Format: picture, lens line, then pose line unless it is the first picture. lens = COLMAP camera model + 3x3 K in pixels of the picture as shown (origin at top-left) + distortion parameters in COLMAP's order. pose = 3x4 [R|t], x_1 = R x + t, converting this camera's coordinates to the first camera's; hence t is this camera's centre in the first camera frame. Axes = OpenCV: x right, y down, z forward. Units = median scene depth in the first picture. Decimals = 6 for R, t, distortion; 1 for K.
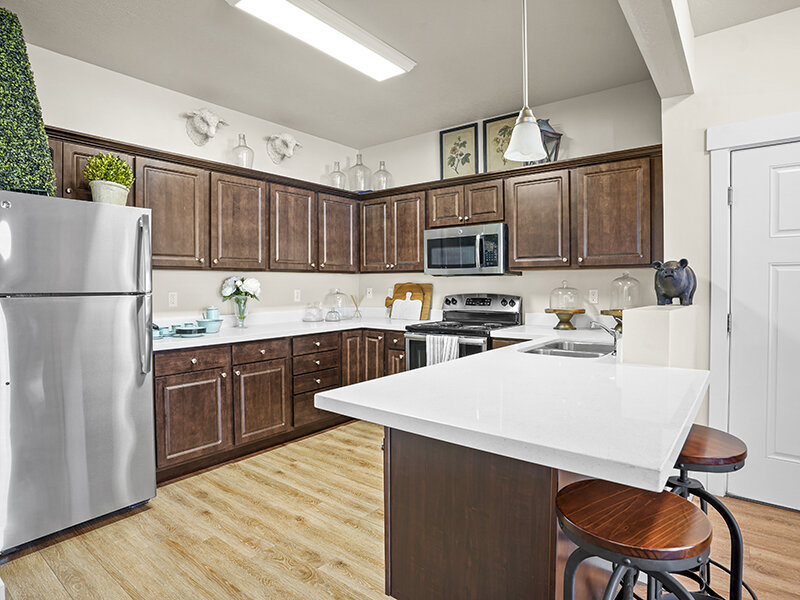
lens RADIAL K [[445.1, 0, 389.8], [0, 445.1, 282.1], [0, 0, 1]] dist [0.000225, 0.001475]
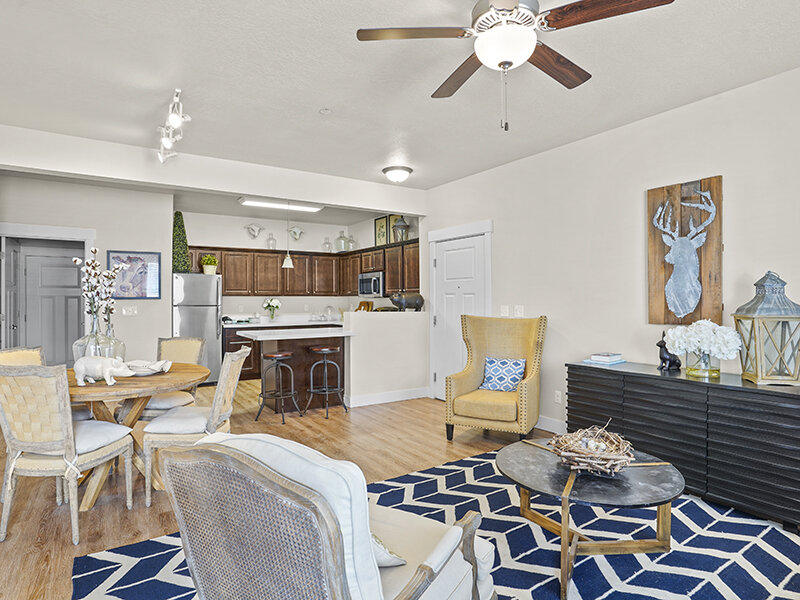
lens RADIAL K [[445.1, 0, 399.7], [0, 445.1, 301.3], [0, 0, 1]] dist [0.000225, 0.001475]
pose [[0.953426, 0.000809, -0.301626, 0.914539], [0.000163, 0.999995, 0.003198, -0.005968], [0.301627, -0.003098, 0.953421, -0.871793]]
